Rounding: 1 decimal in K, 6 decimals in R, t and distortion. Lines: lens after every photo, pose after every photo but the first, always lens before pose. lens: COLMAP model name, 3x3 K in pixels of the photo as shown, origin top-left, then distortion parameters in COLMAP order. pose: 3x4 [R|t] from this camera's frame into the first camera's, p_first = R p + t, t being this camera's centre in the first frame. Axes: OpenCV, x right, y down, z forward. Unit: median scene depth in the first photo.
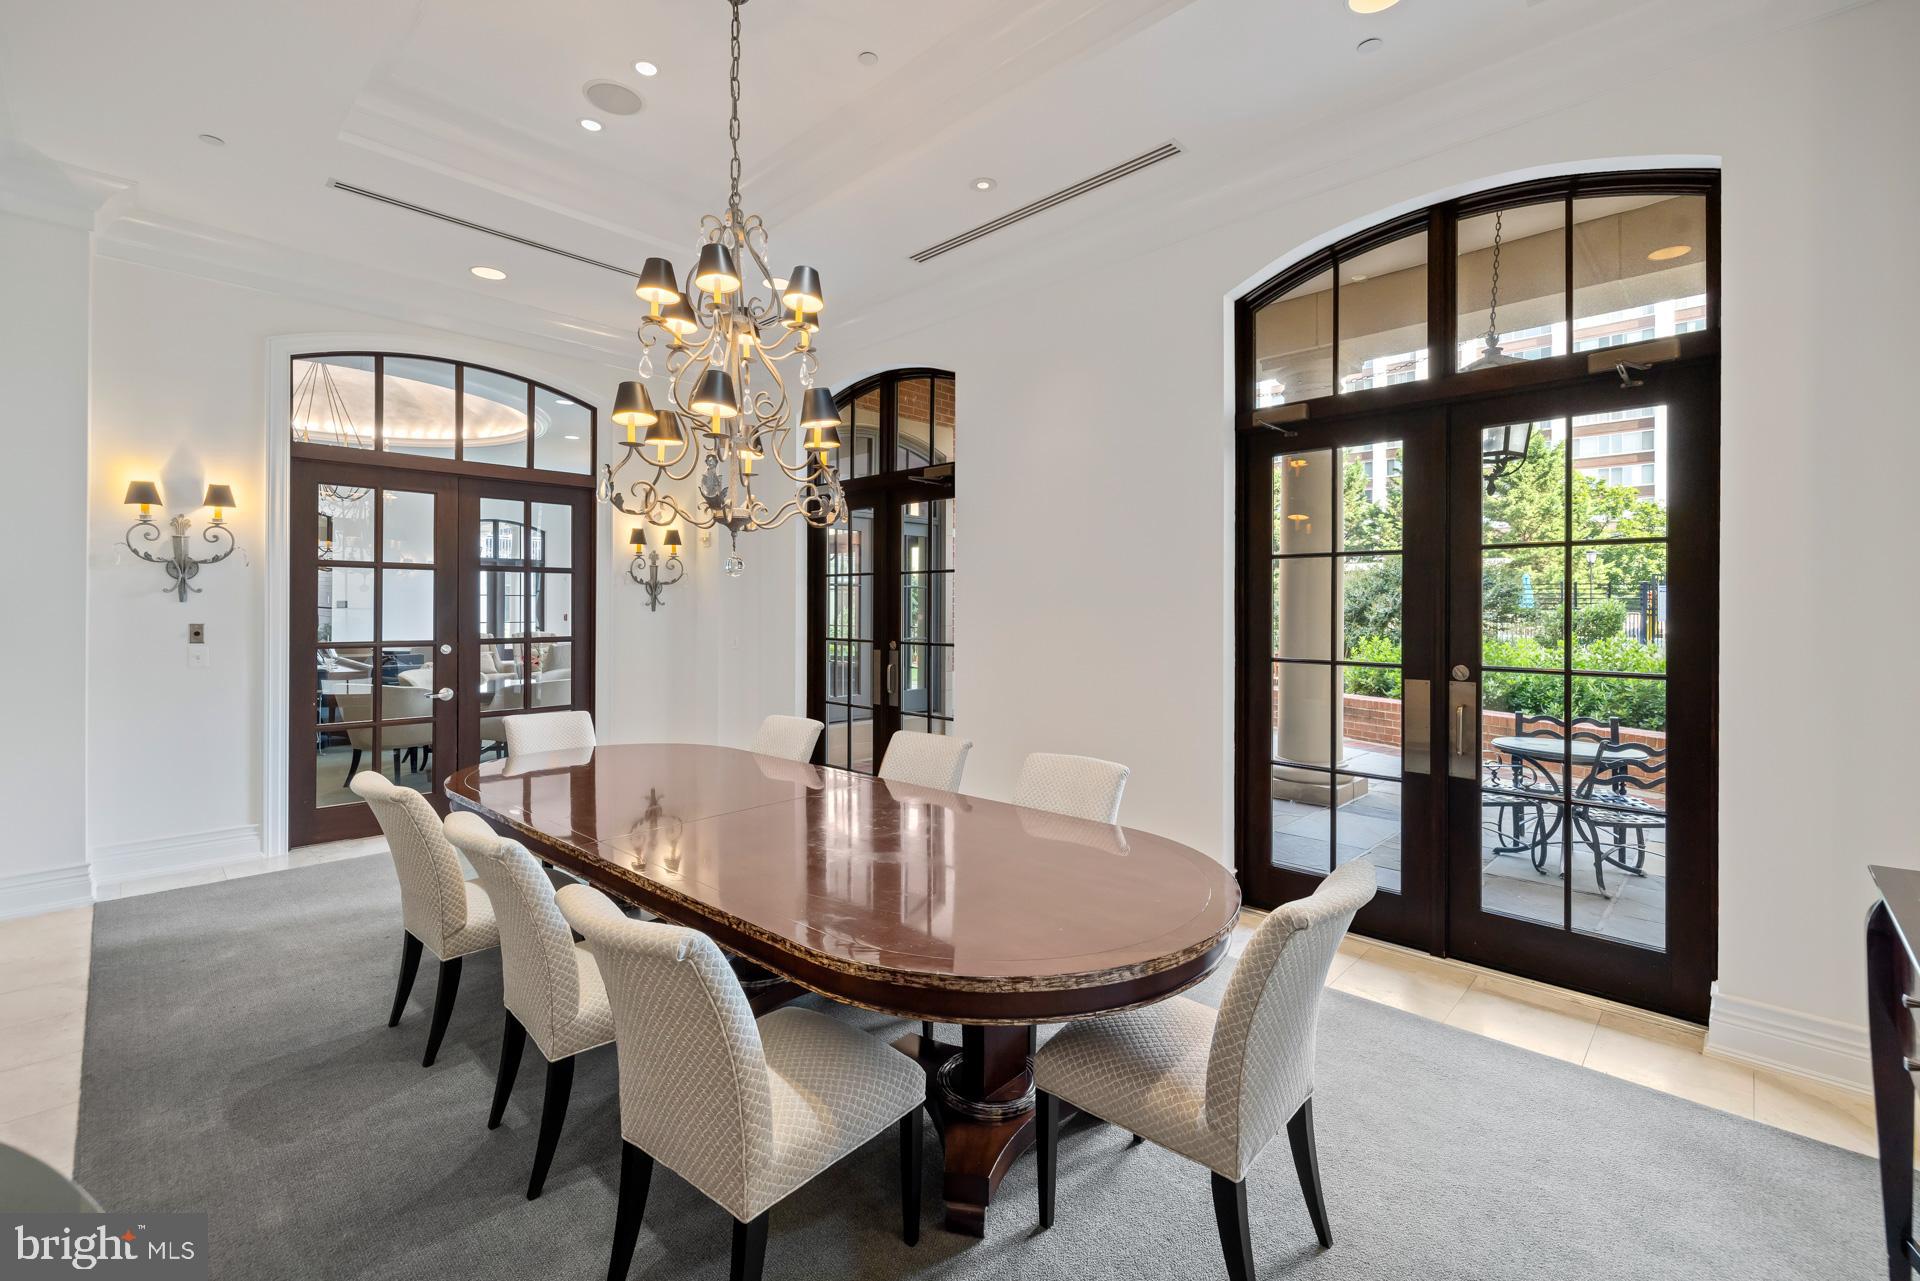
lens RADIAL K [[833.5, 0, 963.0], [0, 833.5, 621.8], [0, 0, 1]] dist [0.002779, 0.000077]
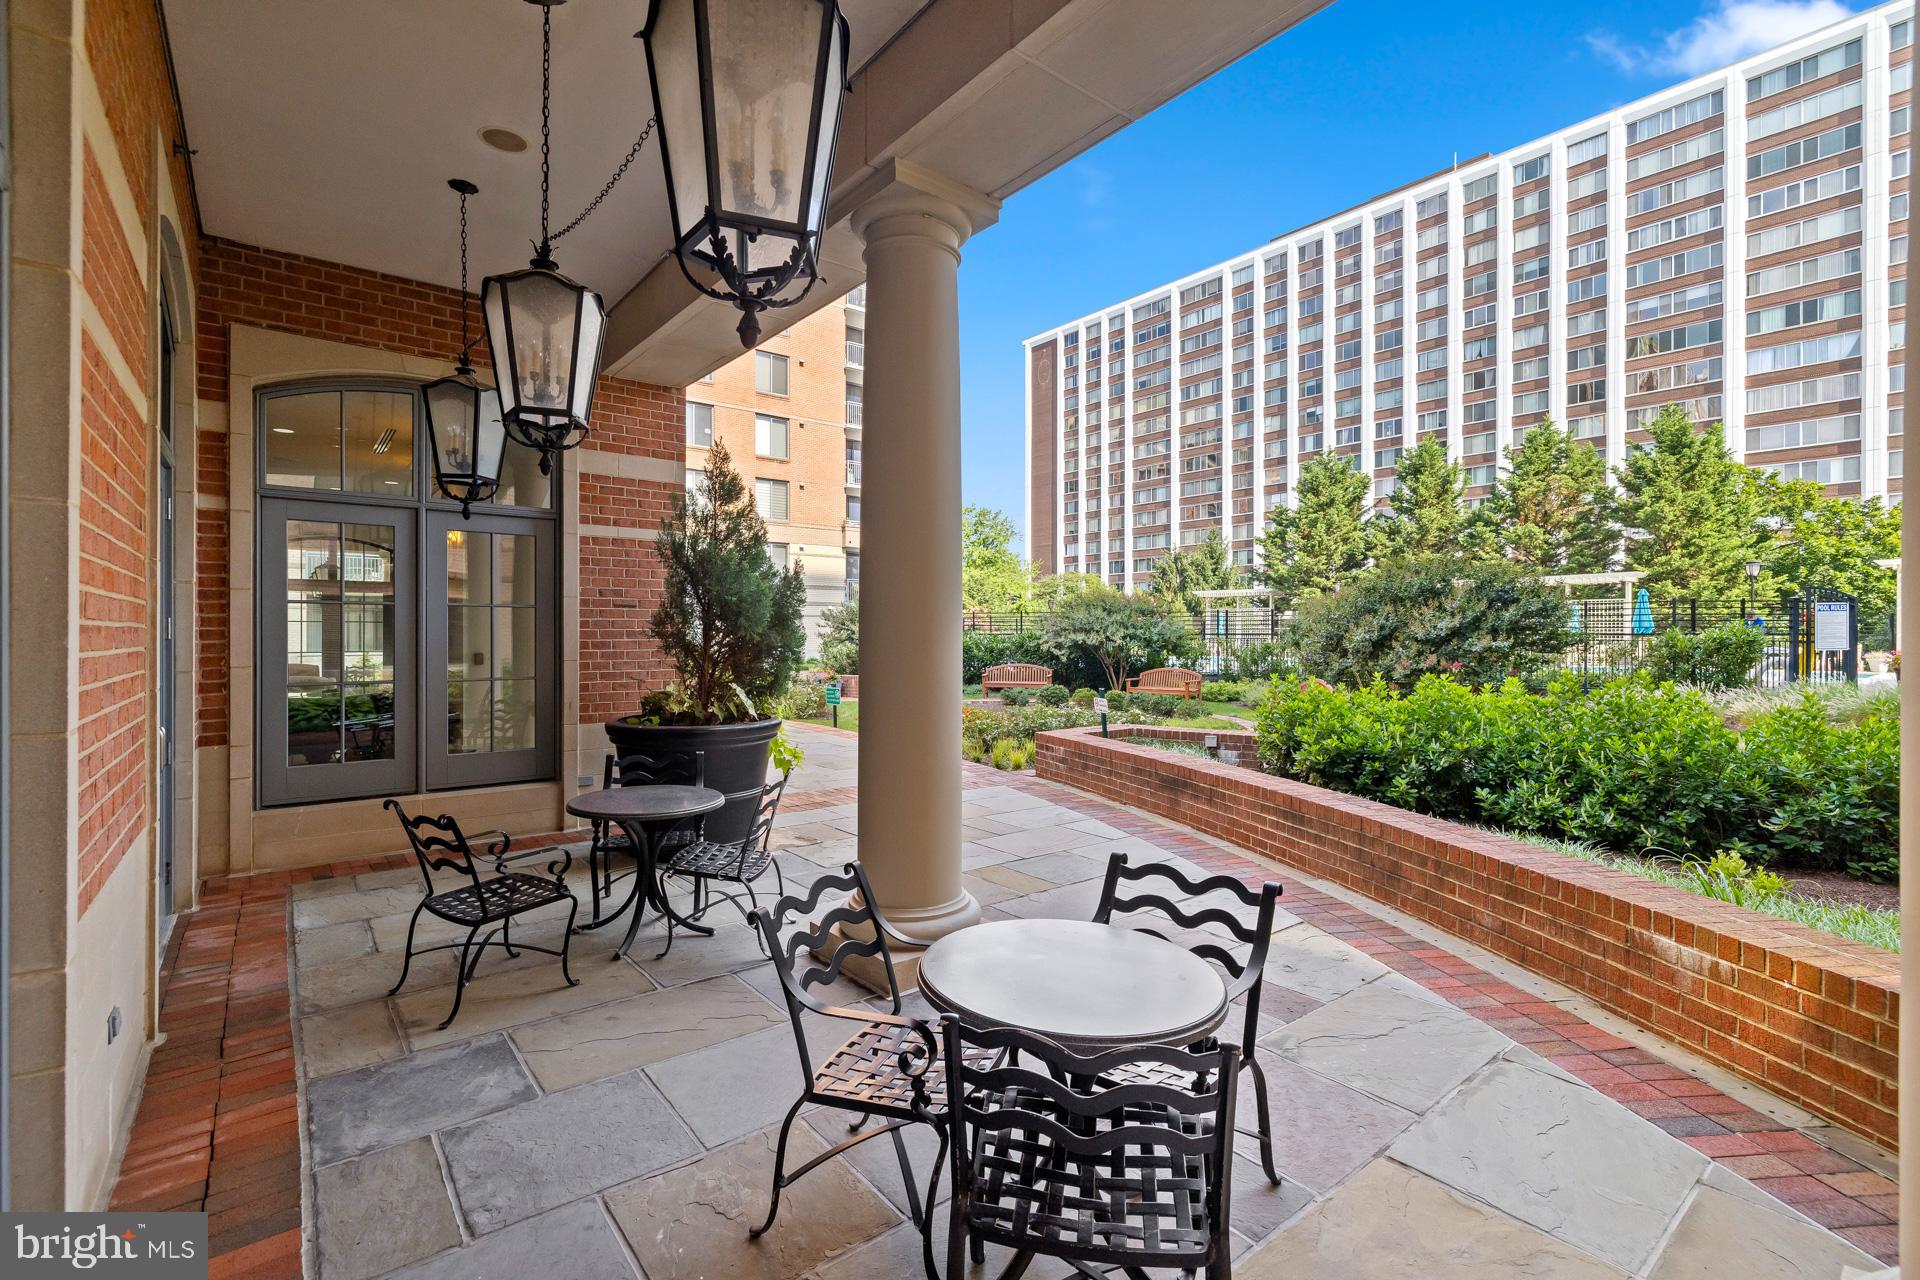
lens RADIAL K [[833.5, 0, 956.1], [0, 833.5, 655.3], [0, 0, 1]] dist [0.002779, 0.000077]
pose [[0.989297, 0.005248, -0.145823, 0.108503], [-0.003516, 0.999920, 0.012135, -0.001674], [0.145875, -0.011492, 0.989236, 0.090019]]
